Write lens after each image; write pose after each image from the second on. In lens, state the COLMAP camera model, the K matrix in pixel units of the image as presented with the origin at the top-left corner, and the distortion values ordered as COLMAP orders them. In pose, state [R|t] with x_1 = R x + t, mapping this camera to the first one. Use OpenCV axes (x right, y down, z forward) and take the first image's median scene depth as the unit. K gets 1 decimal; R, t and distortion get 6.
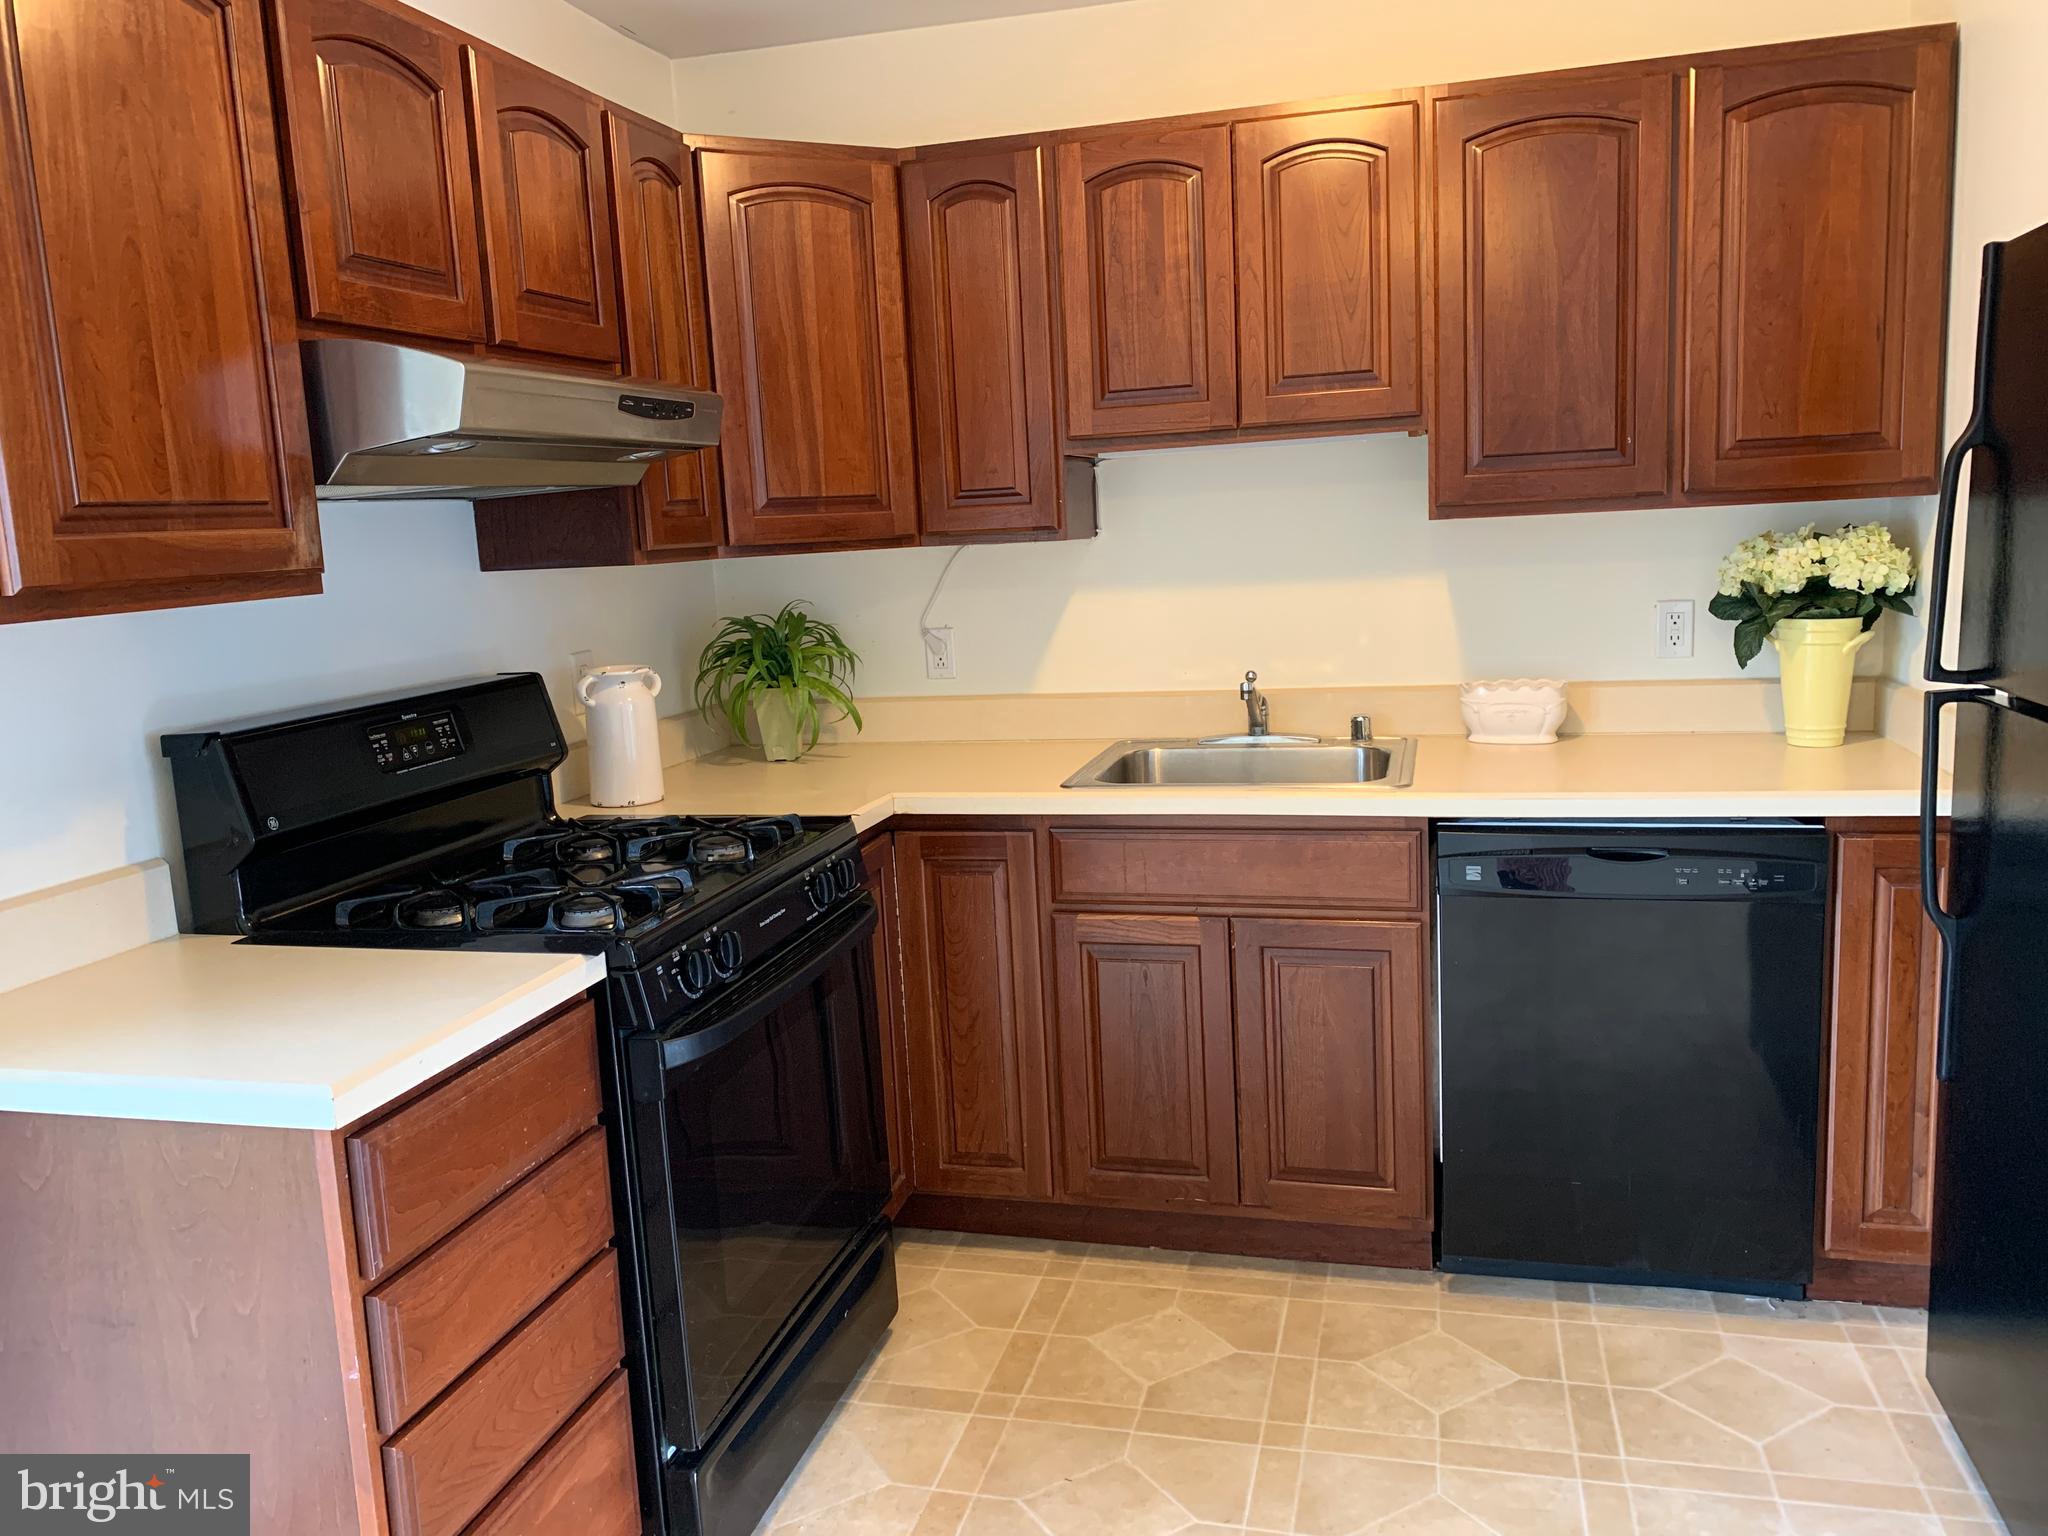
lens RADIAL K [[1569.5, 0, 1024.0], [0, 1569.5, 768.0], [0, 0, 1]] dist [0.065747, -0.080152]
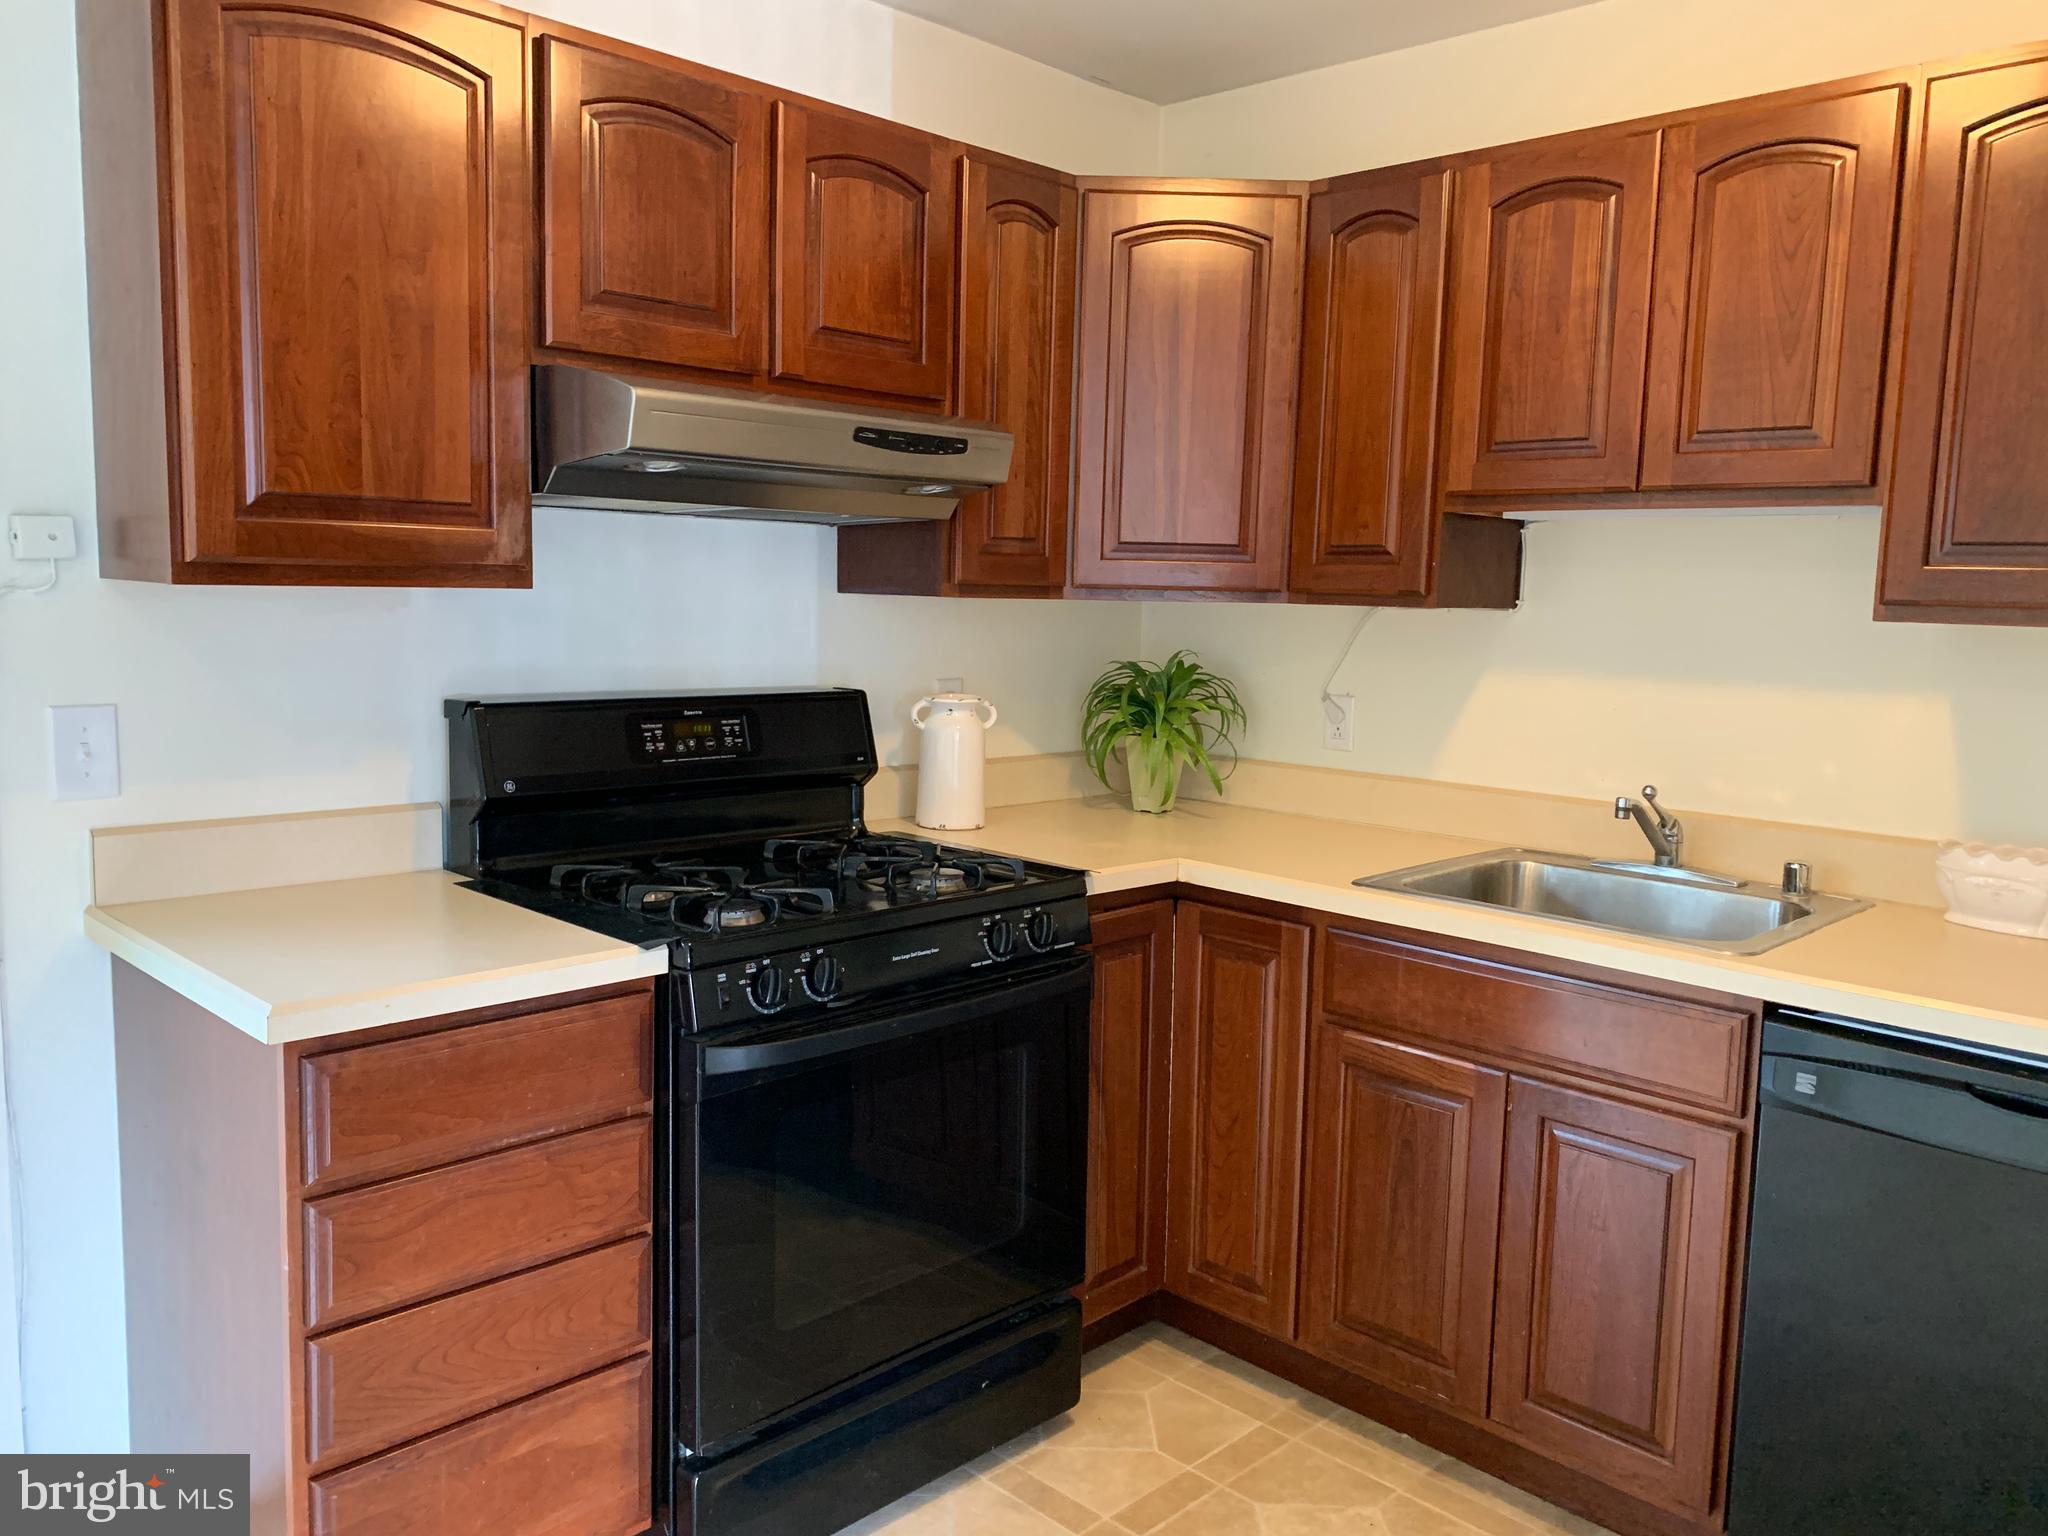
lens RADIAL K [[1564.0, 0, 1024.0], [0, 1564.0, 768.0], [0, 0, 1]] dist [0.038577, -0.067868]
pose [[0.862190, 0.132137, -0.489048, 0.292063], [-0.149908, 0.988696, 0.002851, -0.027179], [0.483896, 0.070854, 0.872252, 0.140334]]
